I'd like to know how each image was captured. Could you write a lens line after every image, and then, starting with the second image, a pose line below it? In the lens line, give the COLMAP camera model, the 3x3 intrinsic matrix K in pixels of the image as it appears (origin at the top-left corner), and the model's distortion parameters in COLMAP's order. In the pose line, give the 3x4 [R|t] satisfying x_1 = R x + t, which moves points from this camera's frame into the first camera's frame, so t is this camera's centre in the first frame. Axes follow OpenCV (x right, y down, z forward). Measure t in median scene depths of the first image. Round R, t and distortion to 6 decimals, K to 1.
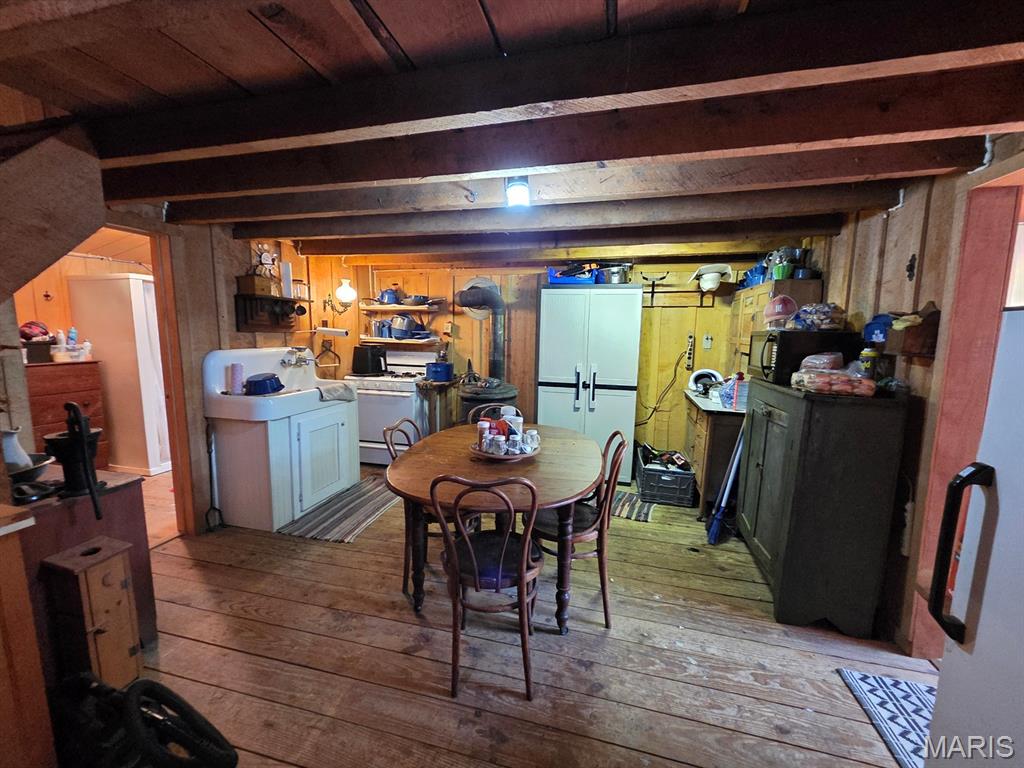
lens RADIAL K [[416.9, 0, 508.6], [0, 416.9, 382.6], [0, 0, 1]] dist [0.001097, 0.000546]
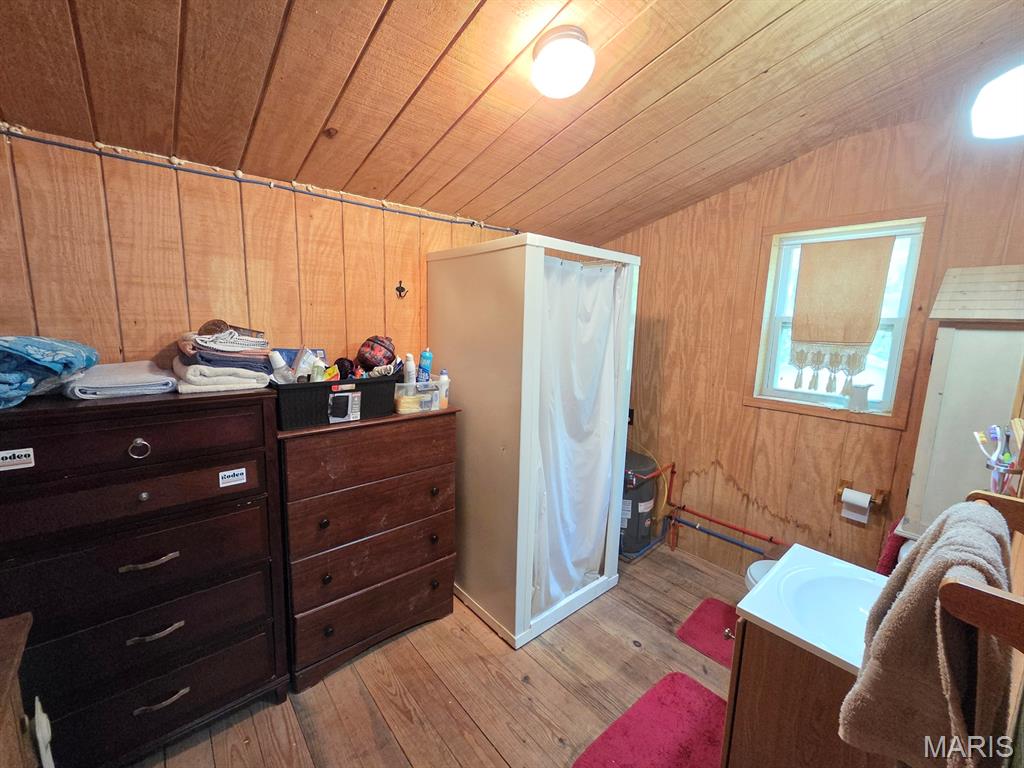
lens RADIAL K [[416.9, 0, 504.7], [0, 416.9, 383.8], [0, 0, 1]] dist [0.001097, 0.000546]
pose [[0.815302, 0.096497, -0.570939, -0.855775], [-0.086331, 0.995253, 0.044931, -0.153652], [0.572564, 0.012658, 0.819762, 0.811412]]
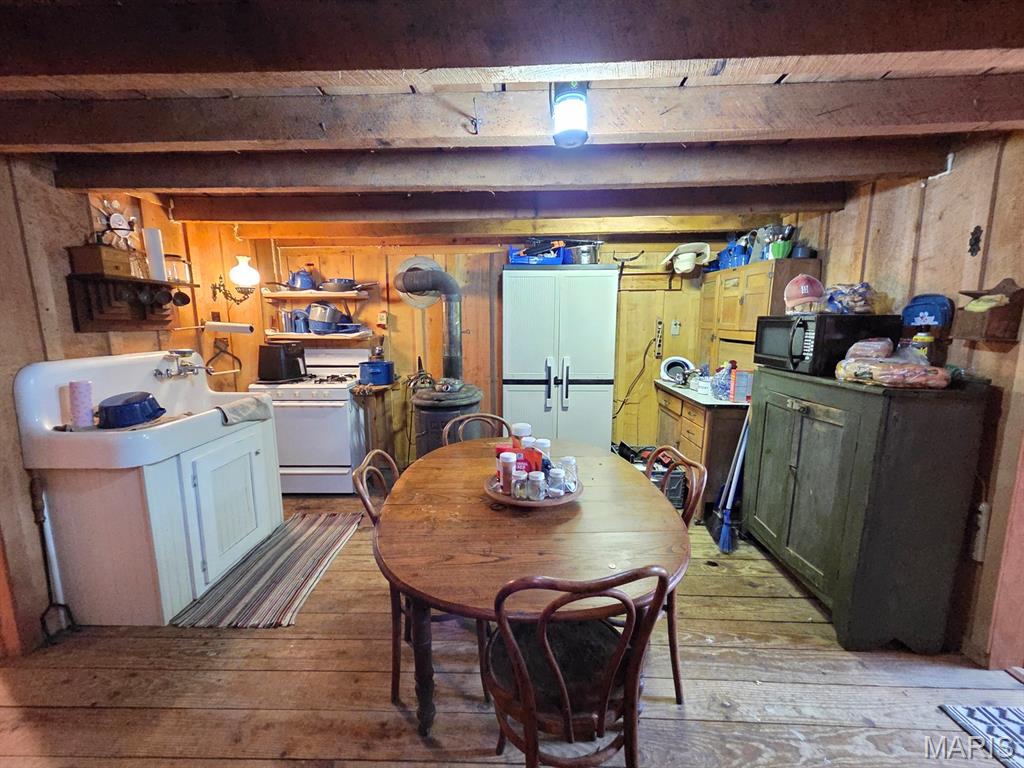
lens RADIAL K [[416.9, 0, 506.2], [0, 416.9, 382.3], [0, 0, 1]] dist [0.001097, 0.000546]
pose [[0.974700, -0.054679, 0.216725, -0.146293], [0.048293, 0.998232, 0.034659, -0.035169], [-0.218236, -0.023316, 0.975617, 0.223533]]
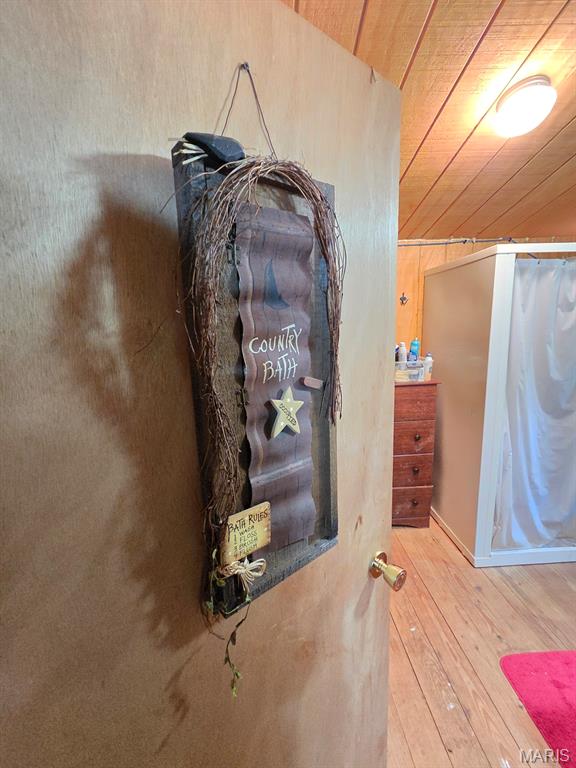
lens RADIAL K [[312.7, 0, 287.9], [0, 312.7, 379.7], [0, 0, 1]] dist [0.001097, 0.000546]
pose [[0.289365, 0.146809, -0.945894, -0.728291], [-0.078910, 0.988464, 0.129277, -0.144441], [0.953961, 0.037232, 0.297612, 0.789973]]
